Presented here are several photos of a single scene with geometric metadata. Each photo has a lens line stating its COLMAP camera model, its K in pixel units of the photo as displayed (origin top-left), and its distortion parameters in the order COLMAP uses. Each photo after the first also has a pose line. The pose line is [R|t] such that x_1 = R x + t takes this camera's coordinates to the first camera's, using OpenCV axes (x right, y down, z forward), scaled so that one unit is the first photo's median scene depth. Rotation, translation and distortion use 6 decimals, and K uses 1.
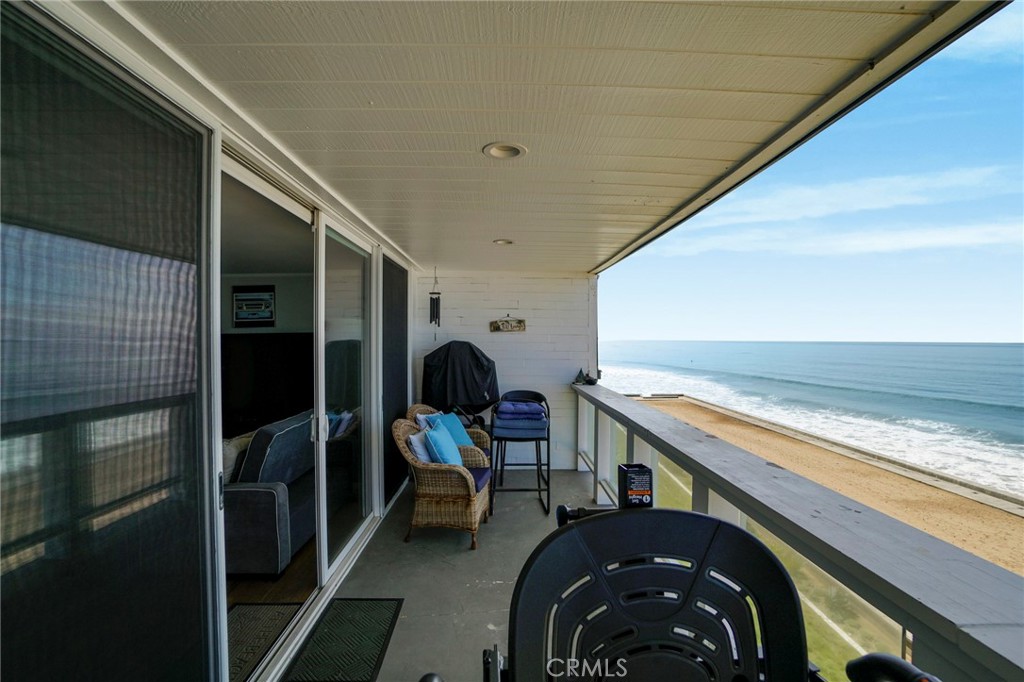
lens RADIAL K [[471.6, 0, 496.3], [0, 471.6, 344.0], [0, 0, 1]] dist [-0.065803, 0.022134]
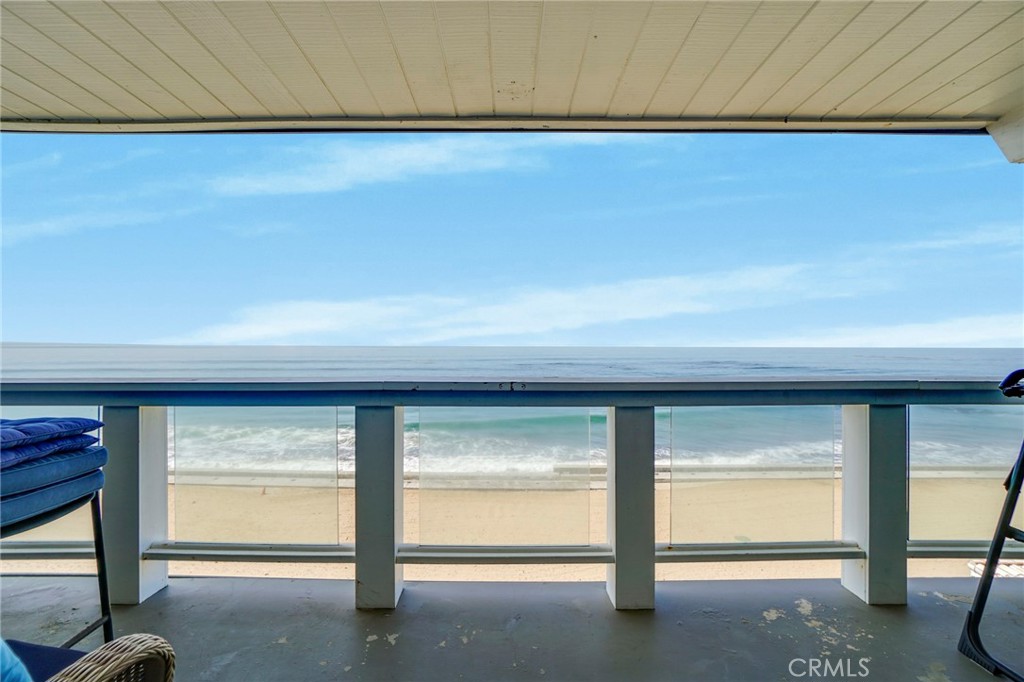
lens RADIAL K [[469.7, 0, 514.1], [0, 469.7, 329.4], [0, 0, 1]] dist [-0.065899, 0.023916]
pose [[-0.004709, 0.023897, 0.999703, -0.268303], [0.010081, 0.999665, -0.023849, 0.069401], [-0.999938, 0.009966, -0.004948, 0.603959]]
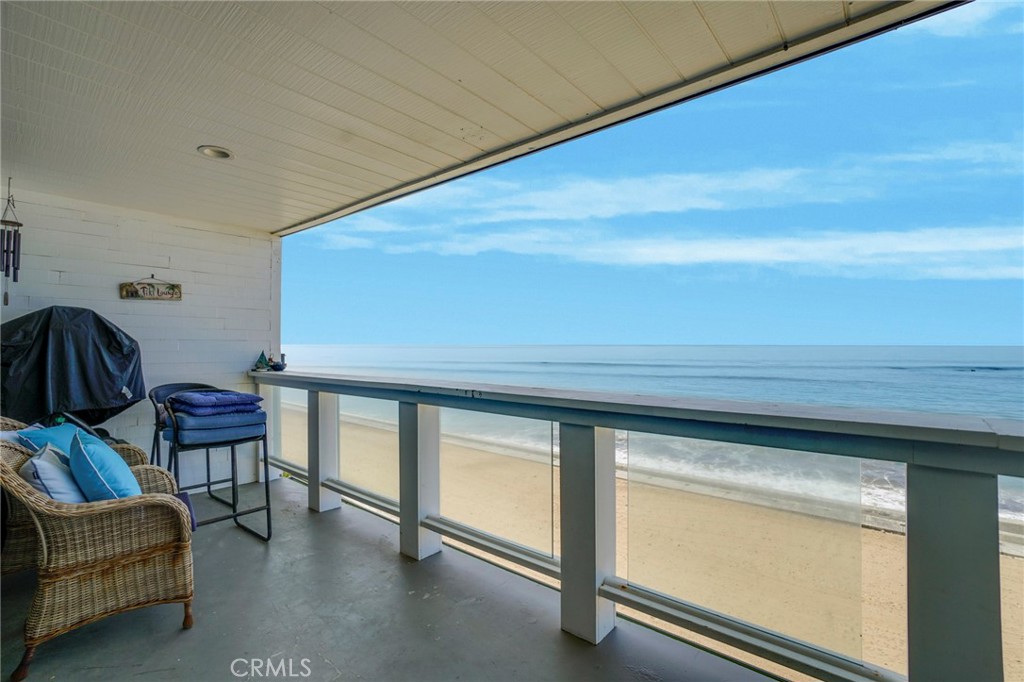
lens RADIAL K [[469.7, 0, 514.1], [0, 469.7, 329.4], [0, 0, 1]] dist [-0.065899, 0.023916]
pose [[0.647935, 0.017193, 0.761502, -0.177359], [0.013501, 0.999329, -0.034050, 0.060402], [-0.761576, 0.032343, 0.647268, 0.221455]]
